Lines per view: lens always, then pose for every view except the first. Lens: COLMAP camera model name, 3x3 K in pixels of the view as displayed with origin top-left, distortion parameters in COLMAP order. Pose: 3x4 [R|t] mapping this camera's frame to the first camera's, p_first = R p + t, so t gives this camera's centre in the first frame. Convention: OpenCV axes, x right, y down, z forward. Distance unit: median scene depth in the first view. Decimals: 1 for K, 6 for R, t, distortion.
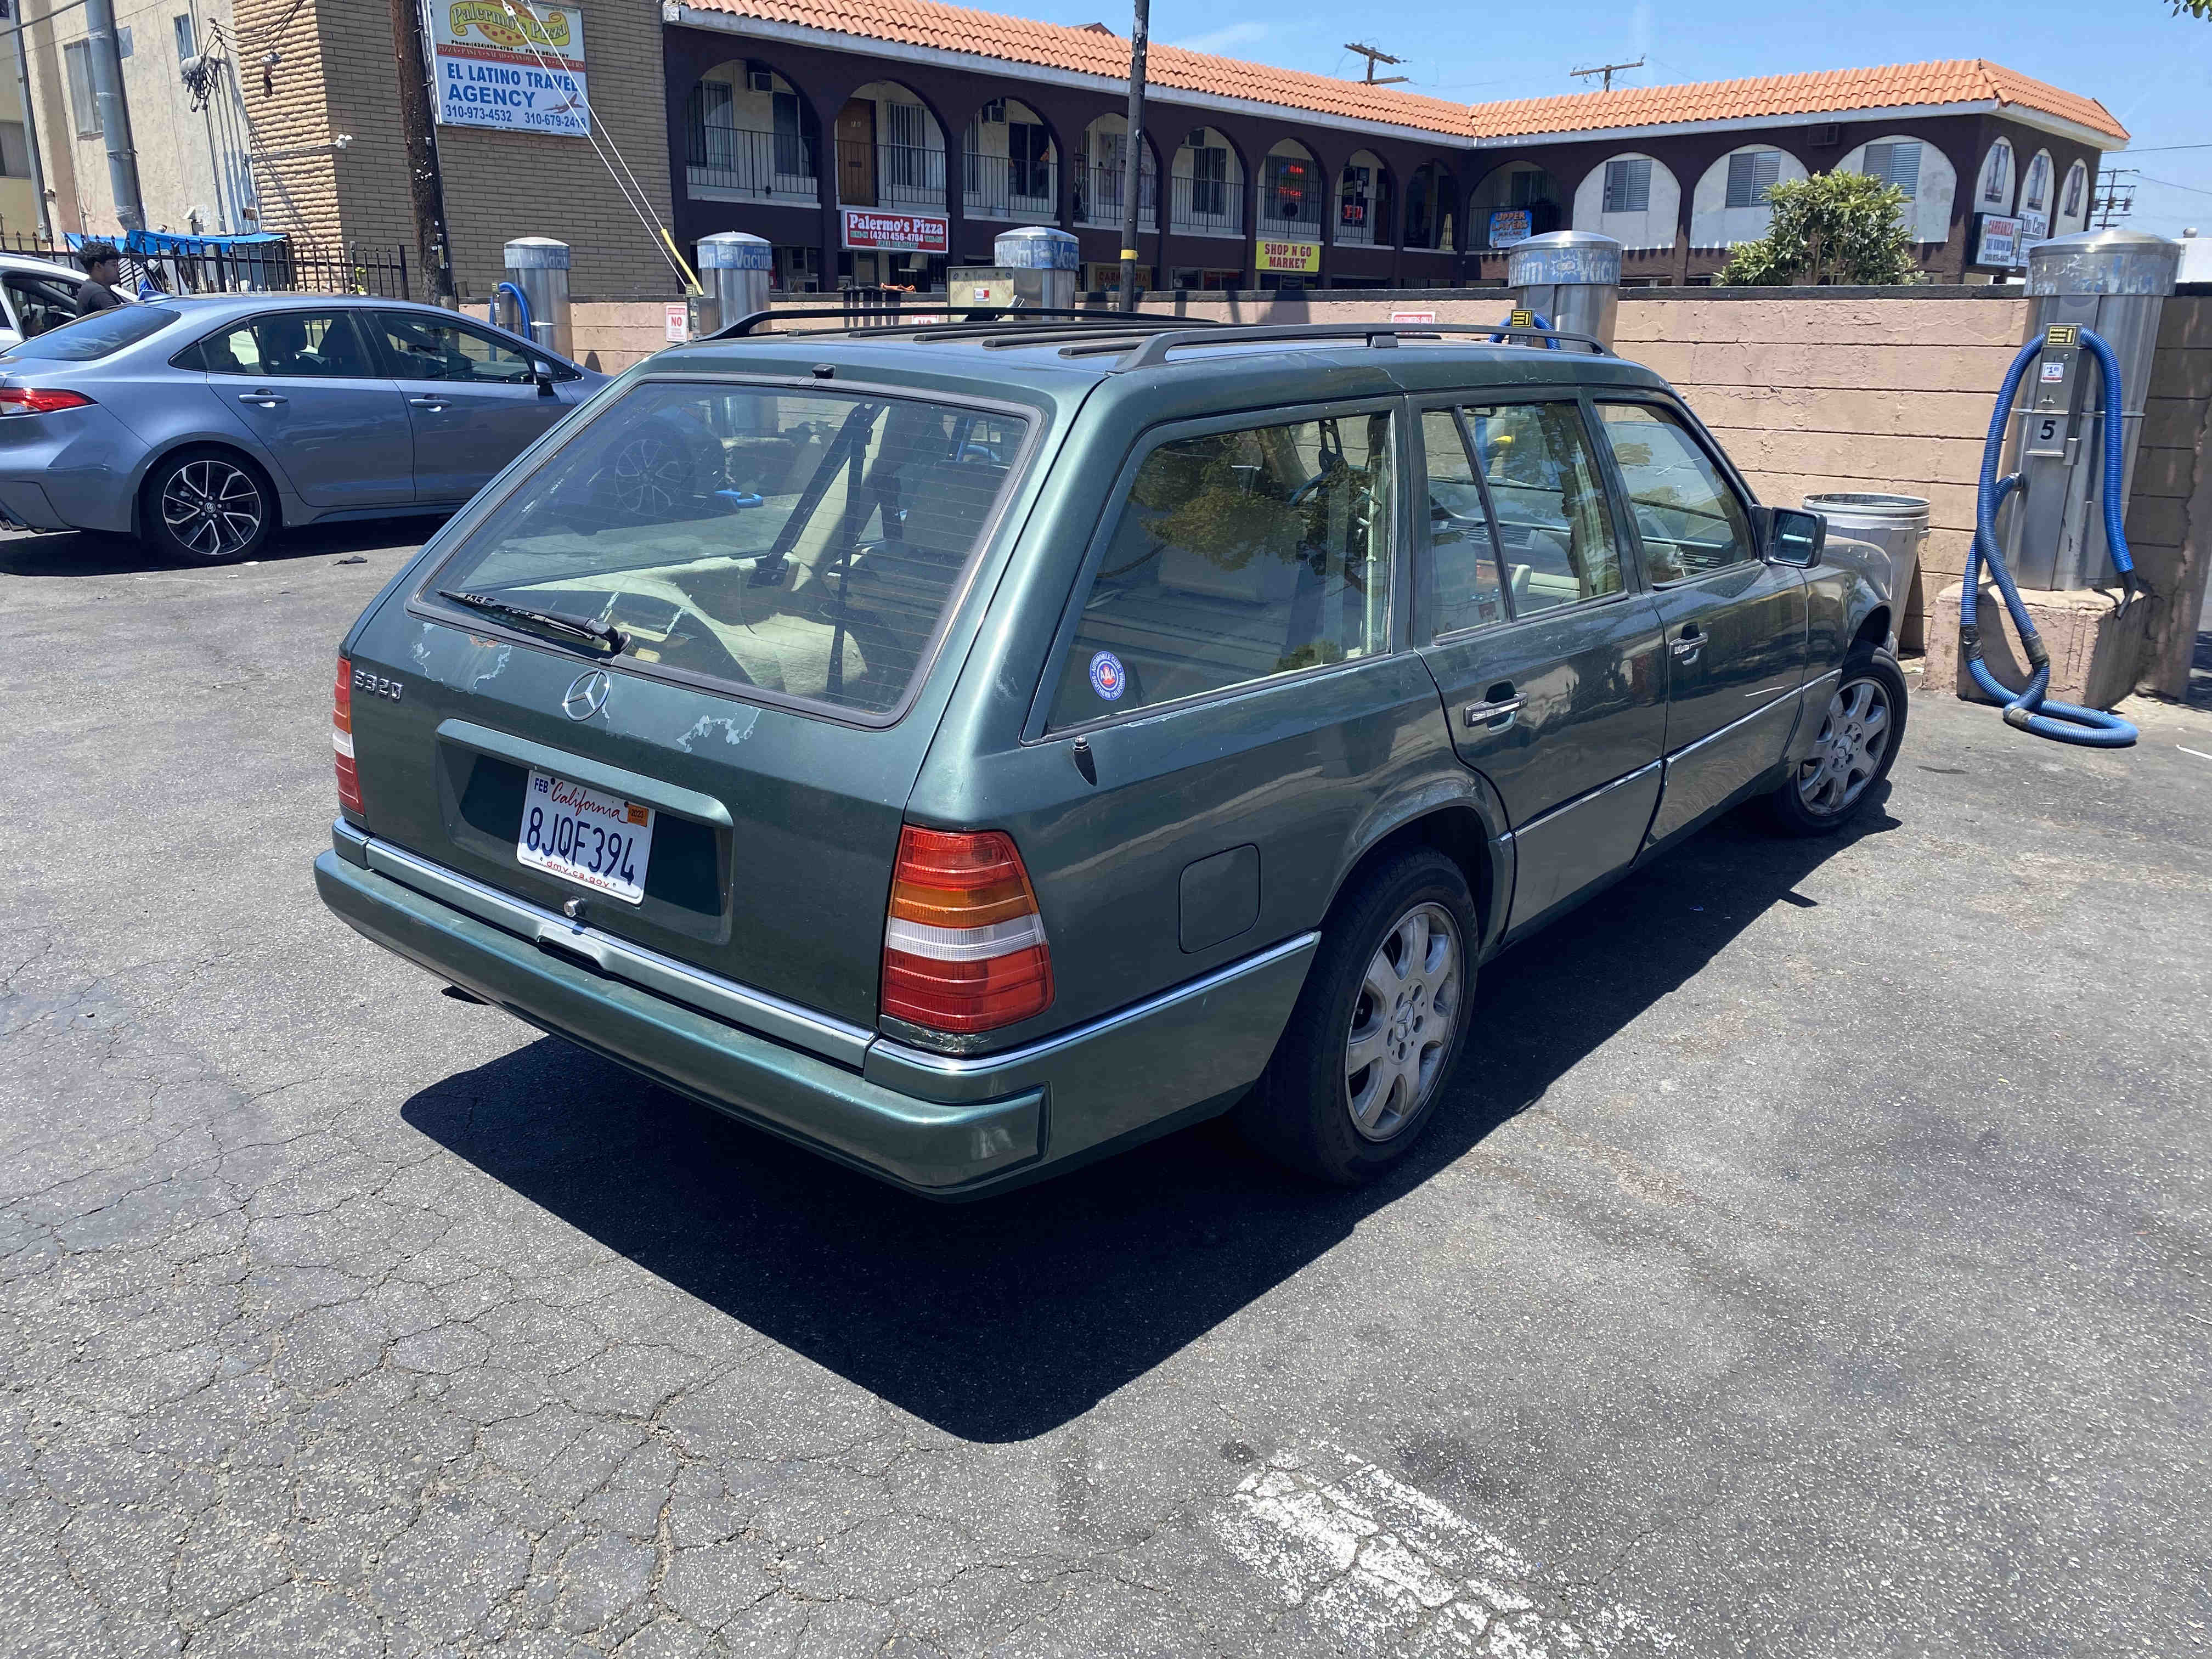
lens RADIAL K [[1657.4, 0, 1118.4], [0, 1657.4, 802.6], [0, 0, 1]] dist [0.053467, -0.079799]
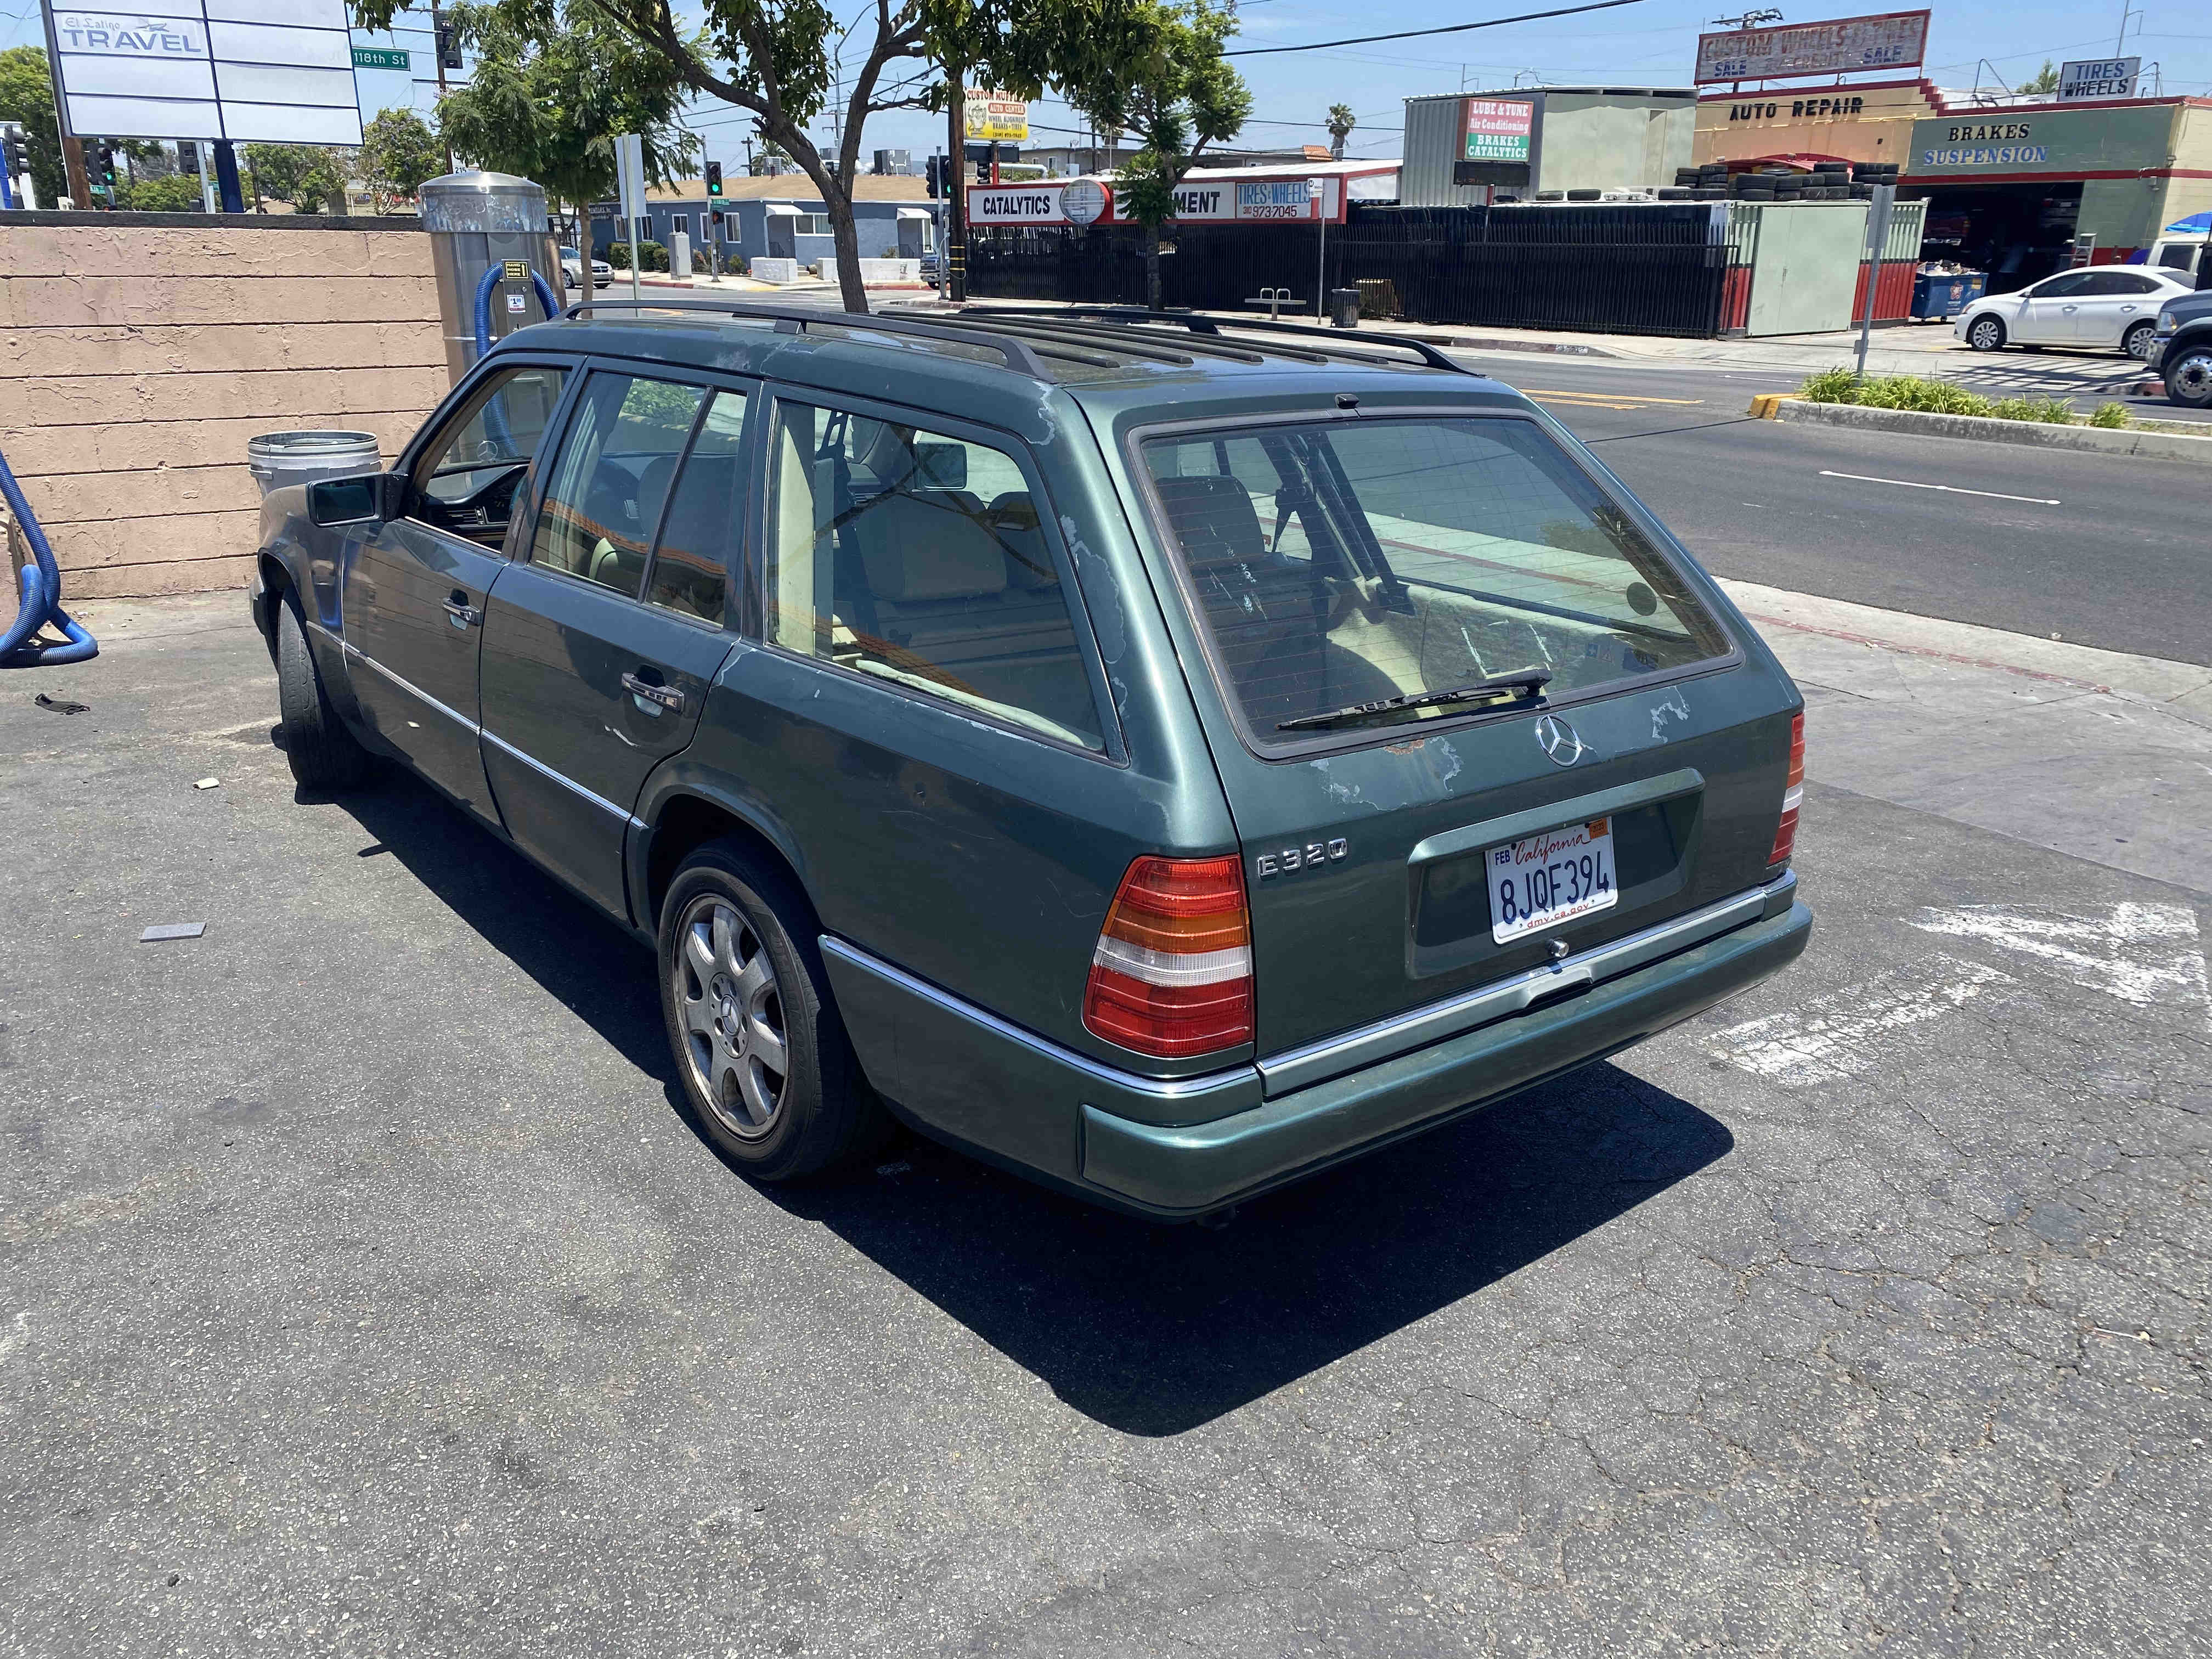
lens RADIAL K [[1685.6, 0, 1106.0], [0, 1685.6, 829.5], [0, 0, 1]] dist [0.053019, -0.084749]
pose [[0.227673, -0.325244, 0.917813, -1.298692], [0.253945, 0.929782, 0.266492, -0.346172], [-0.940041, 0.172401, 0.294281, 0.931120]]
